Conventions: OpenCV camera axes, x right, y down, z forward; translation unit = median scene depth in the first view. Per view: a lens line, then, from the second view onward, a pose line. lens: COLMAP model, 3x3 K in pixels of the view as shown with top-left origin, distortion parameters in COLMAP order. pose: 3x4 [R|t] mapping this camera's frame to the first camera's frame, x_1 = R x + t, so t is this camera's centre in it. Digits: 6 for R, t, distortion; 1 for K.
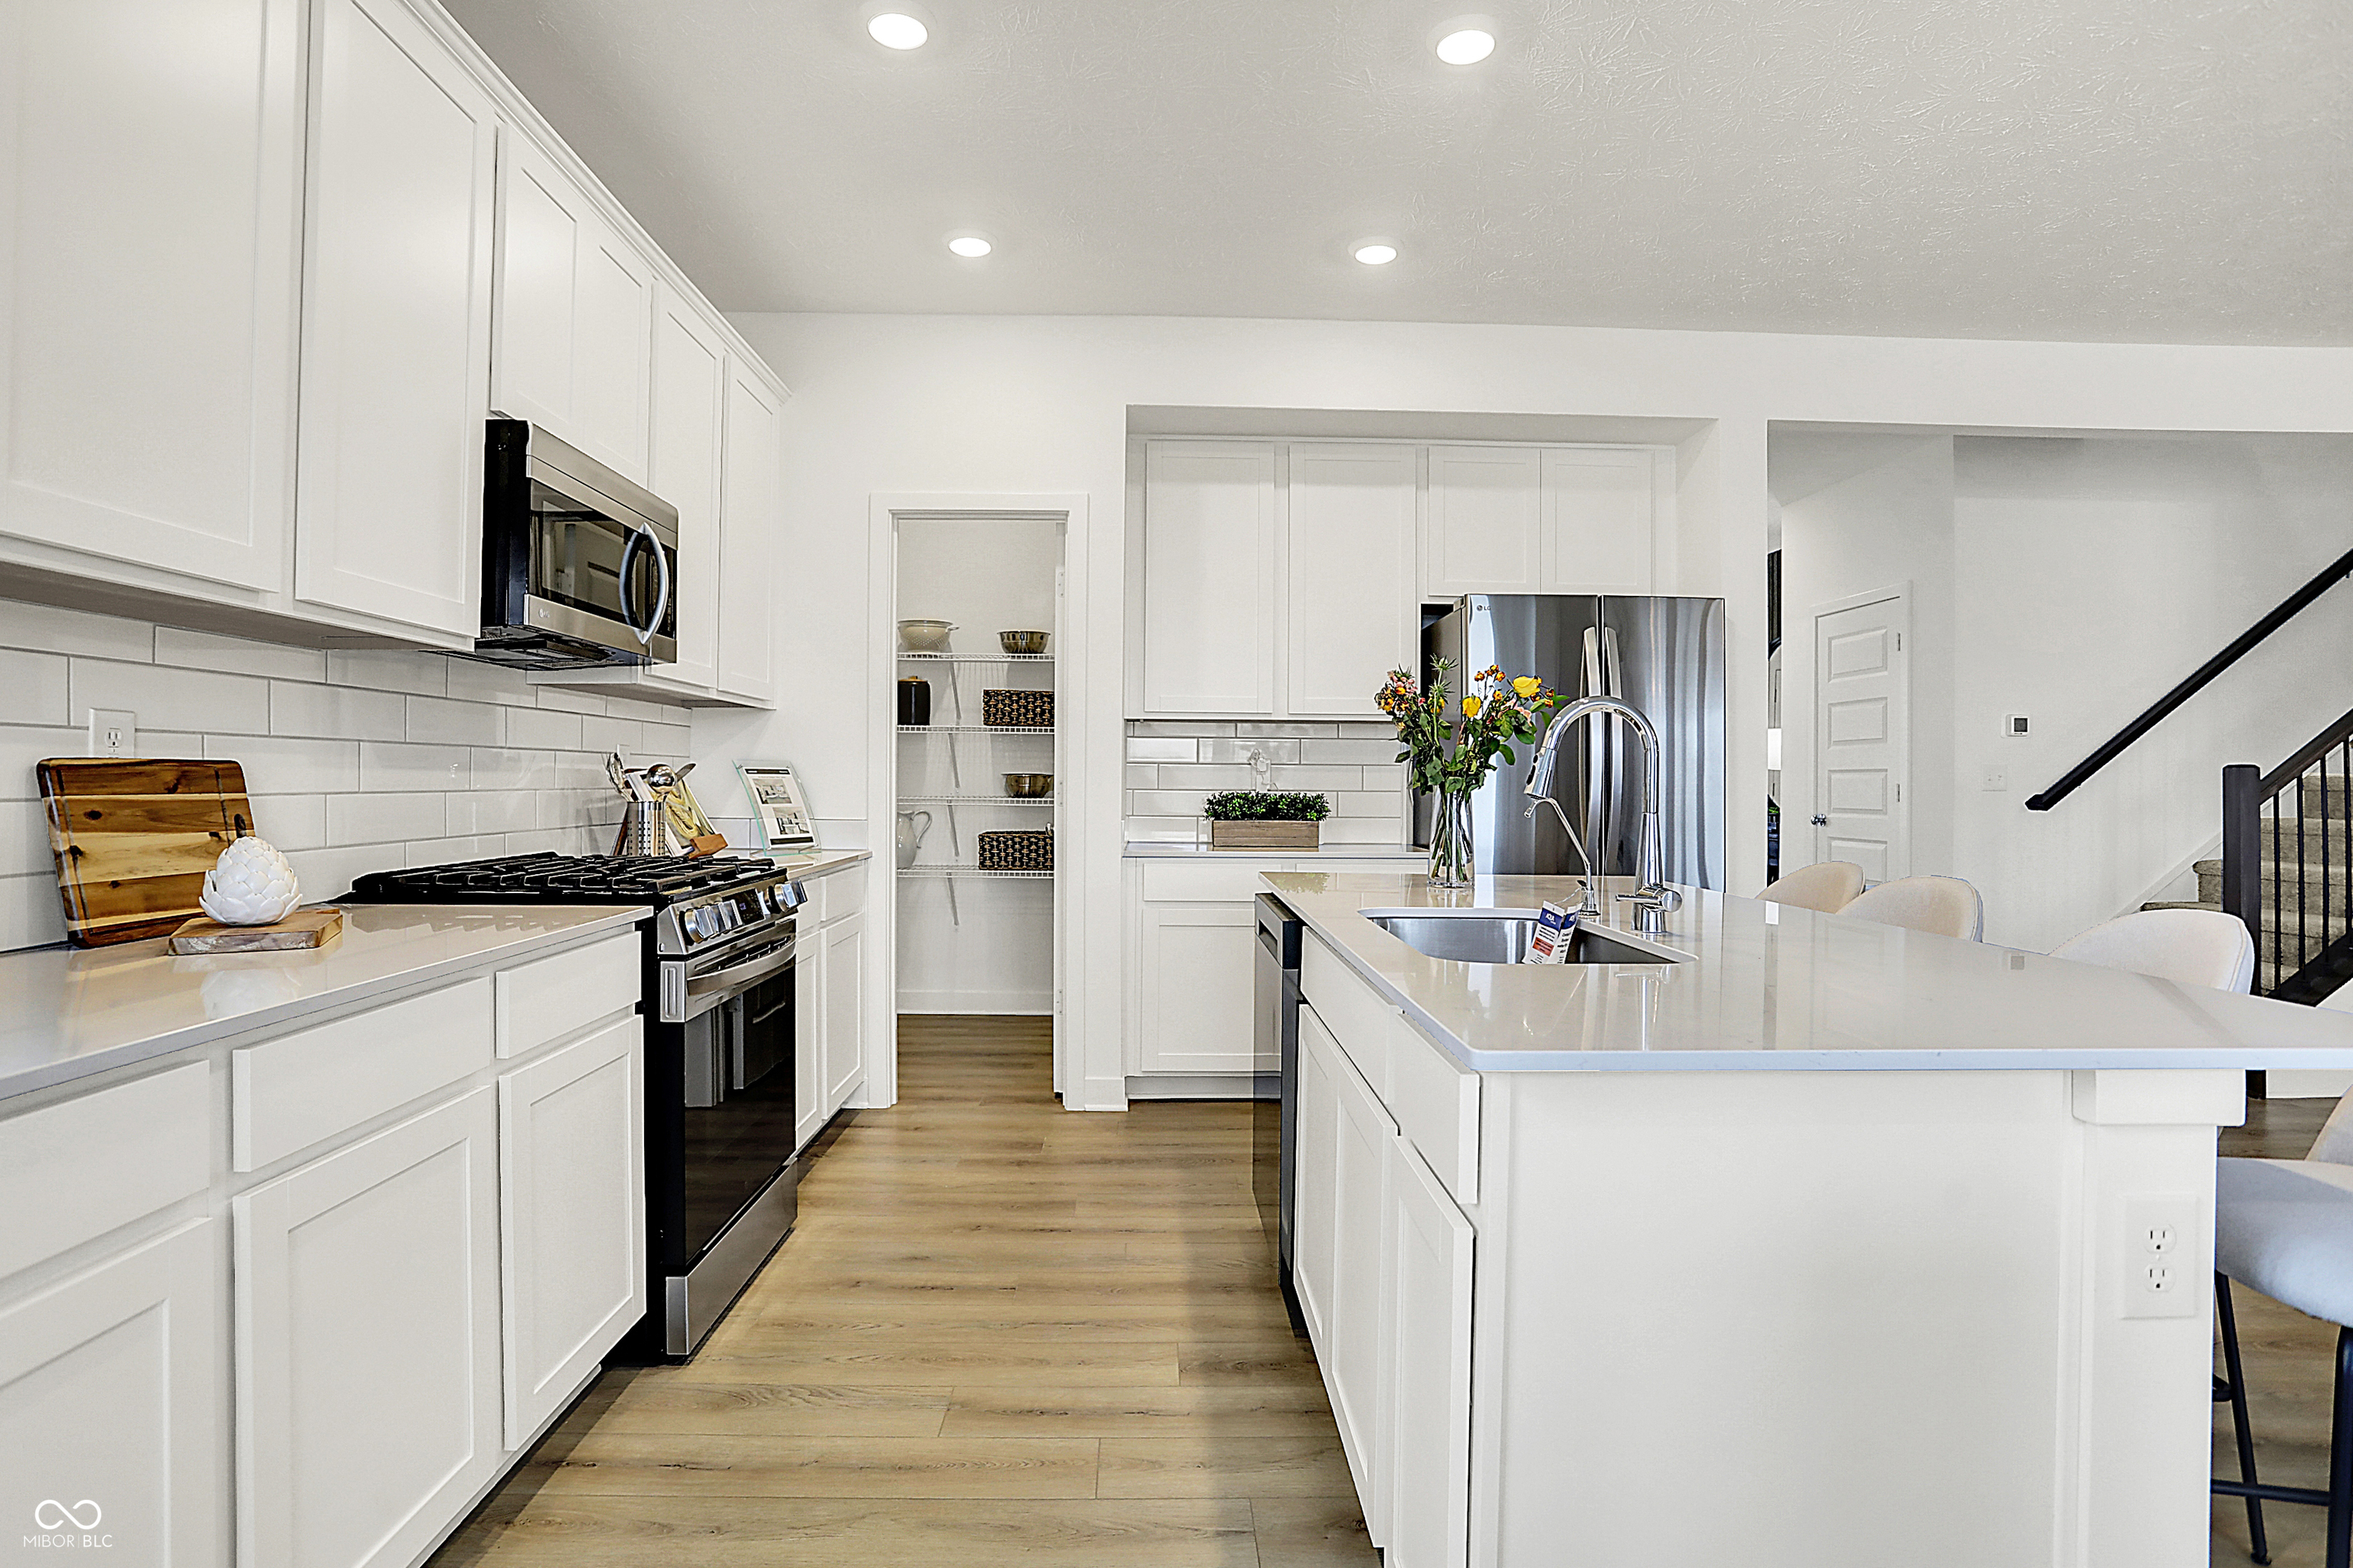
lens RADIAL K [[1232.4, 0, 1164.4], [0, 1232.4, 778.7], [0, 0, 1]] dist [-0.068617, 0.032930]
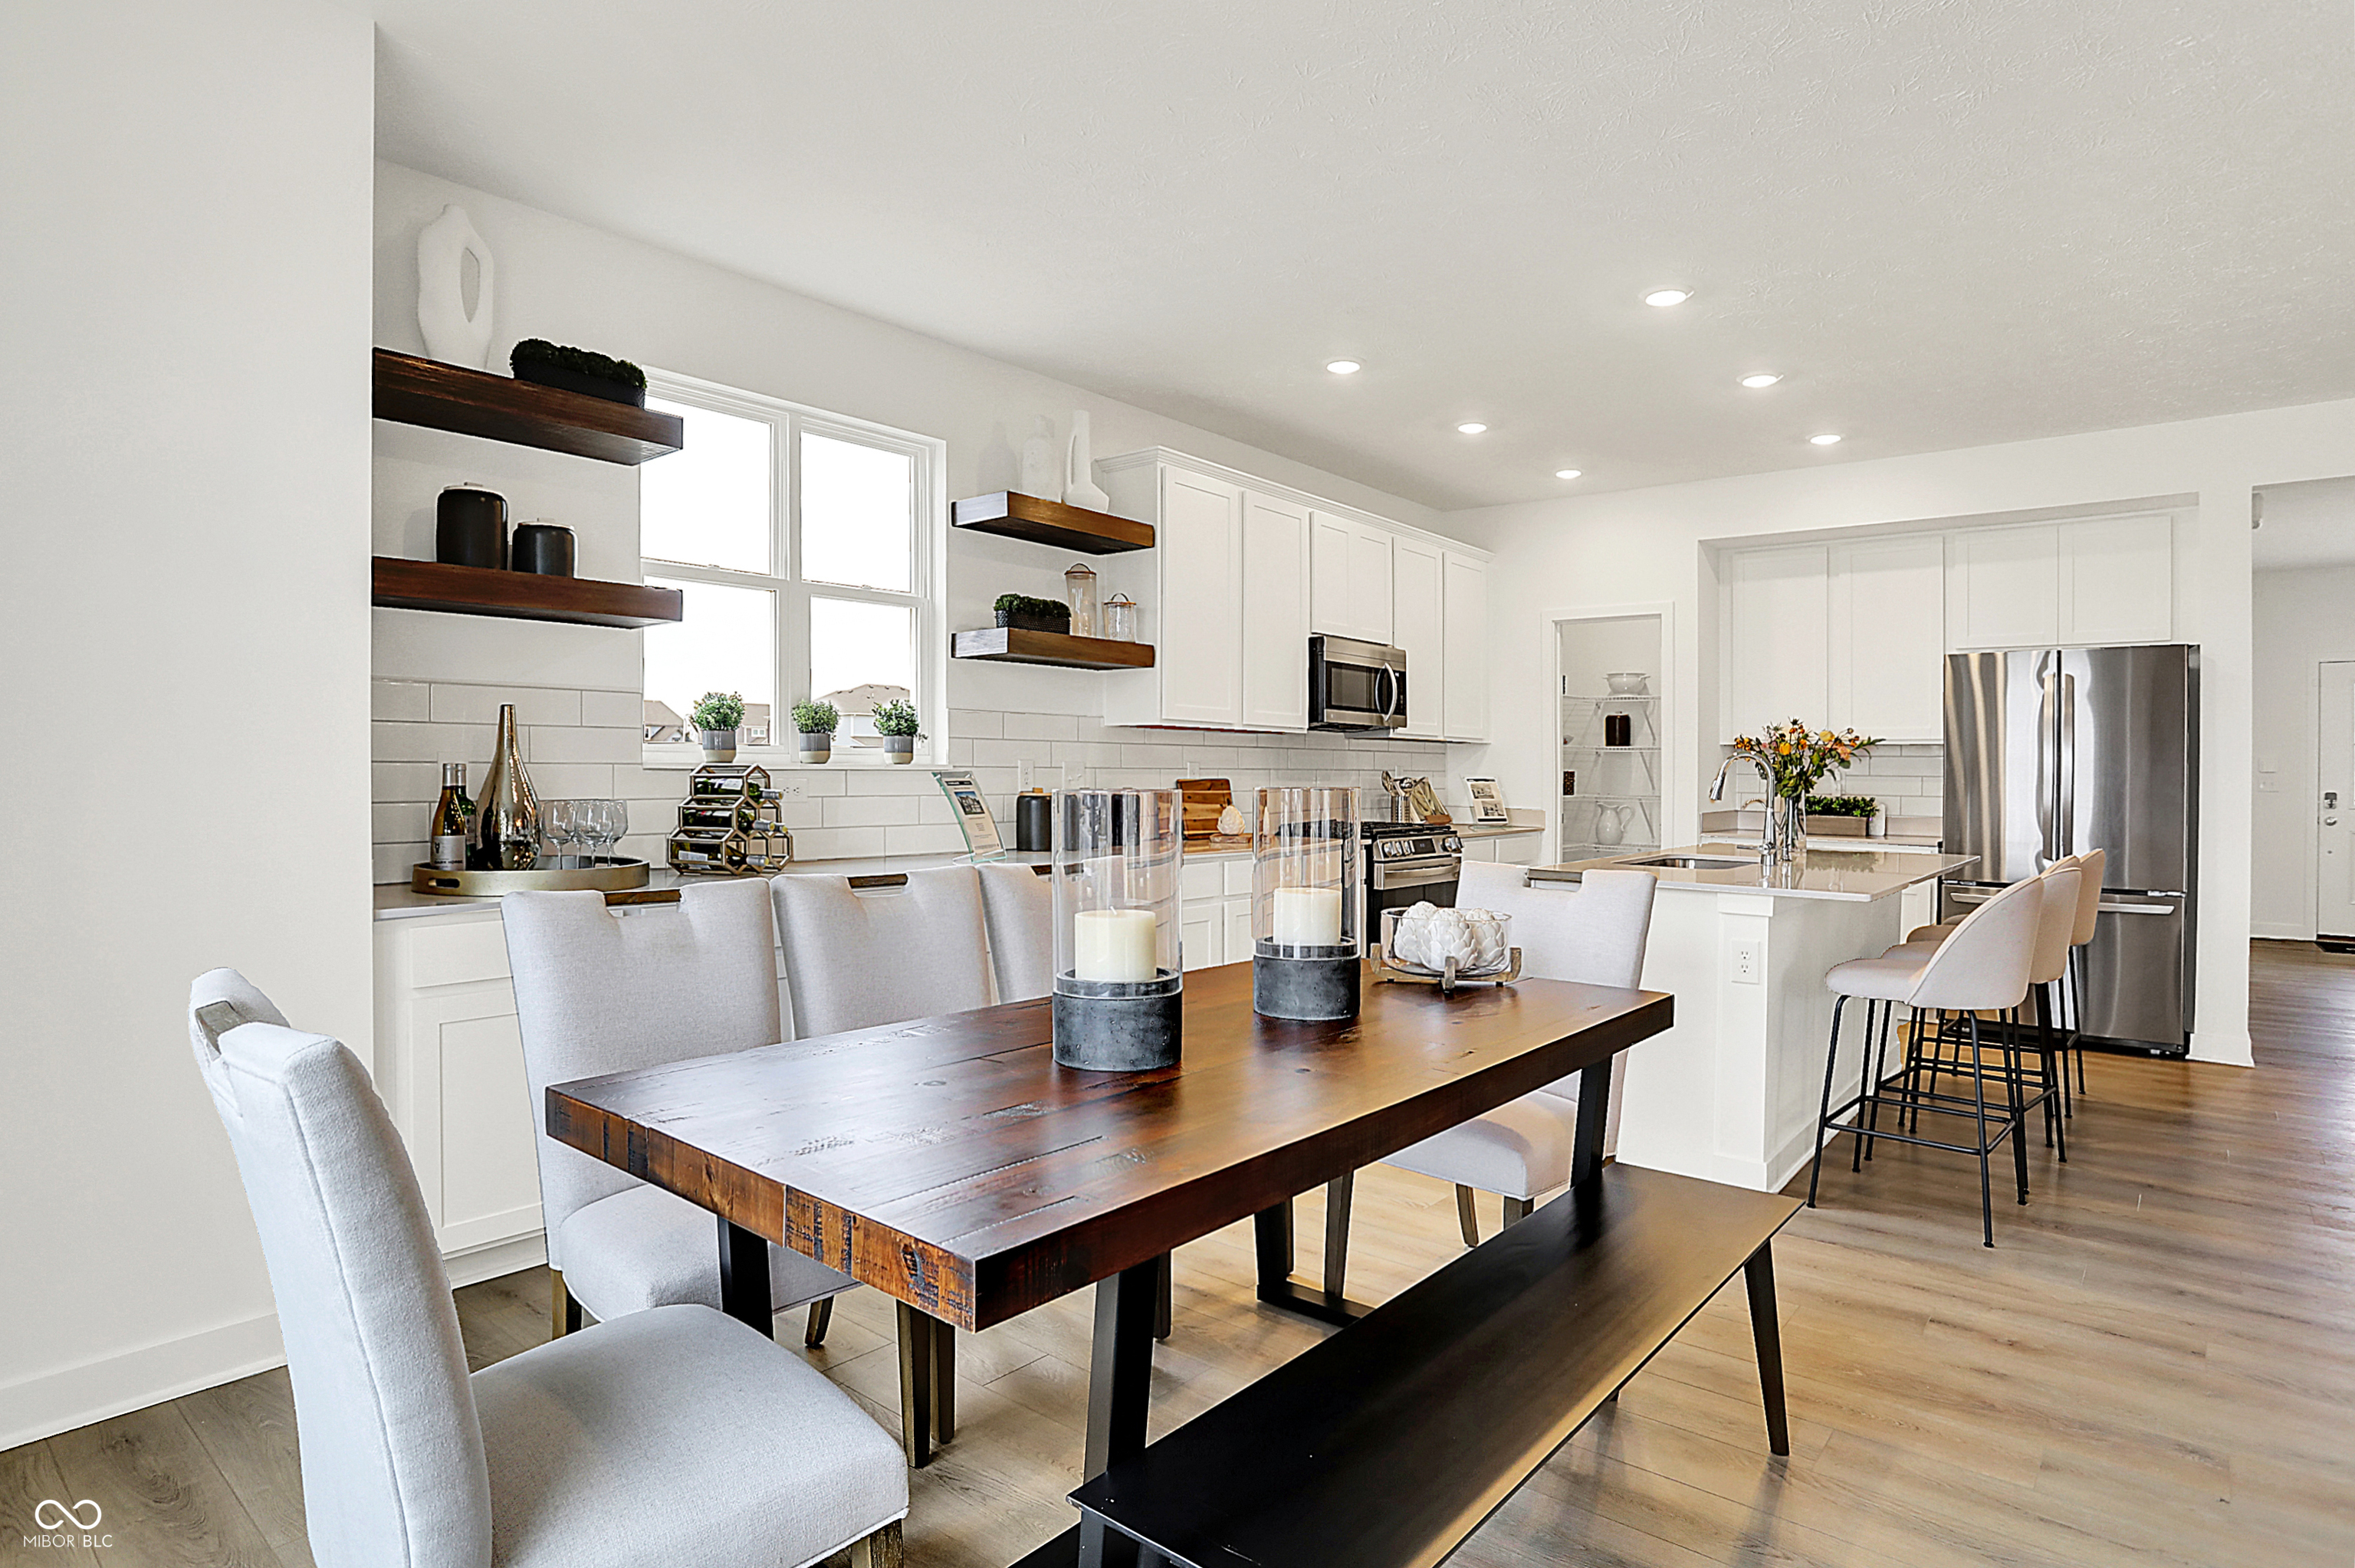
lens RADIAL K [[1233.2, 0, 1165.4], [0, 1233.2, 778.7], [0, 0, 1]] dist [-0.068617, 0.032930]
pose [[0.756153, 0.006136, -0.654366, 0.465020], [-0.003864, 0.999980, 0.004912, -0.013443], [0.654383, -0.001186, 0.756162, -0.592383]]
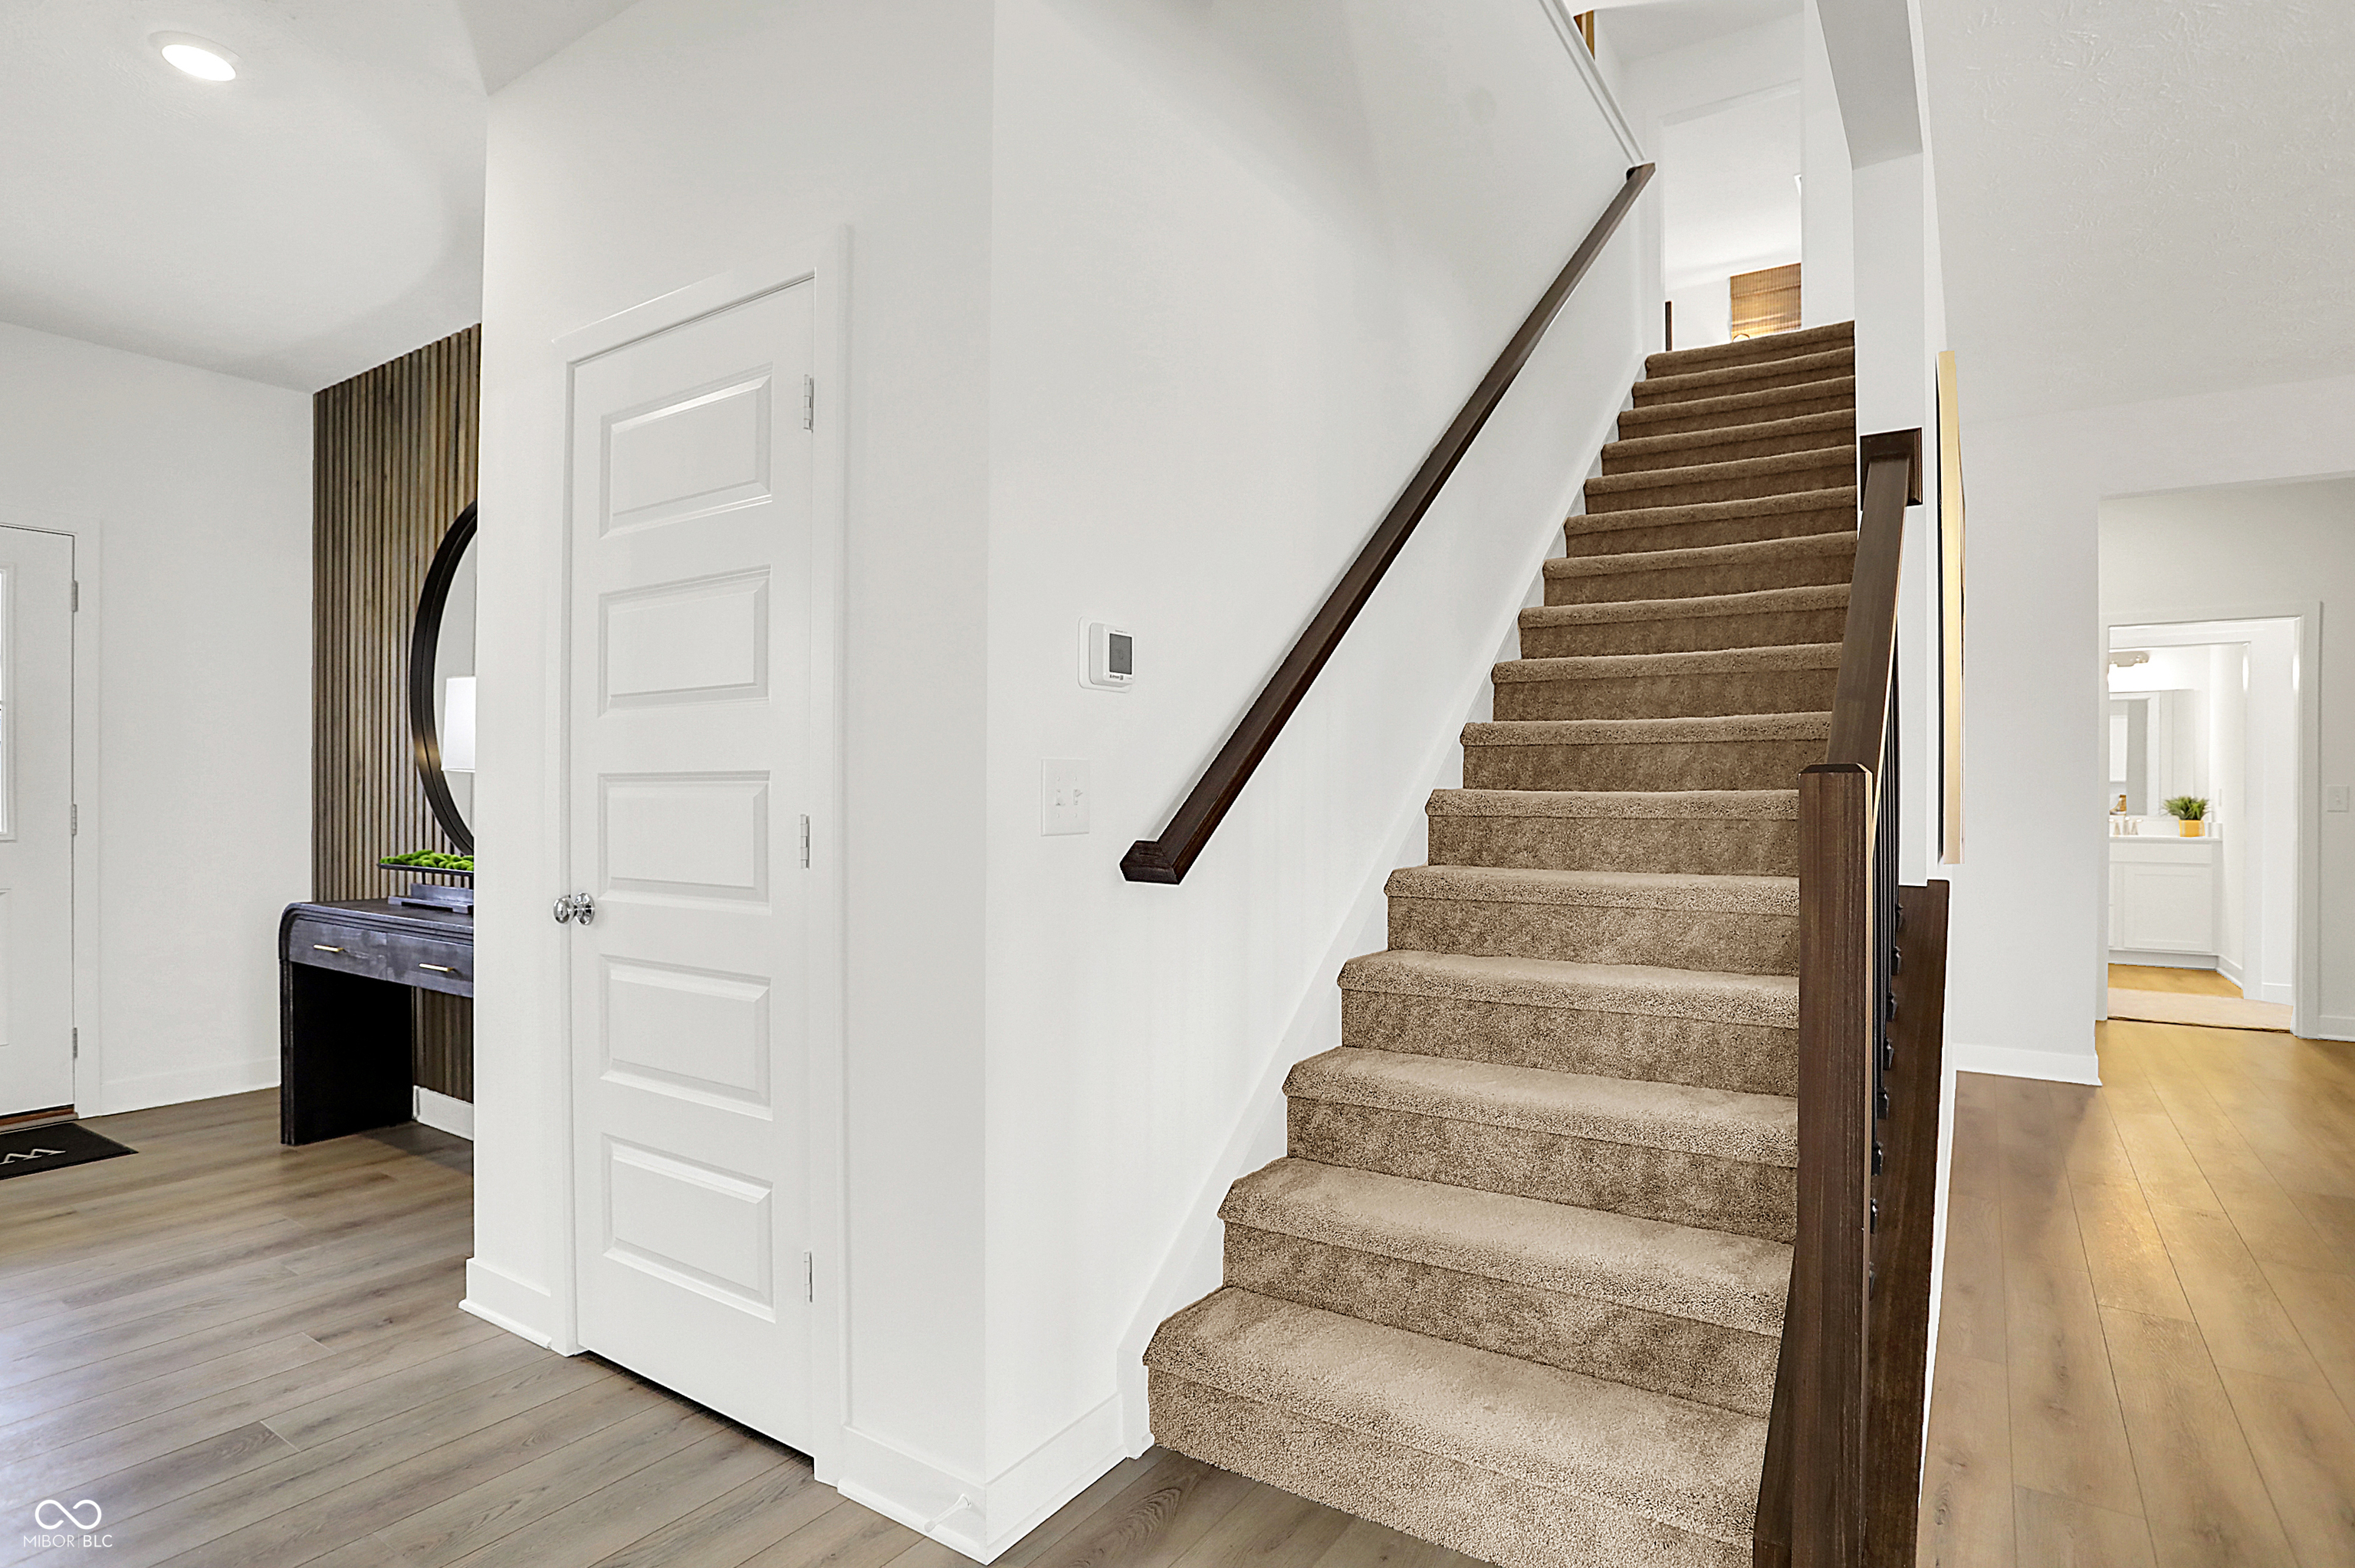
lens RADIAL K [[1233.2, 0, 1165.4], [0, 1233.2, 778.7], [0, 0, 1]] dist [-0.068617, 0.032930]
pose [[0.570611, -0.000458, 0.821220, 0.541313], [0.001872, 0.999998, -0.000743, -0.008007], [-0.821218, 0.001961, 0.570611, 1.022516]]
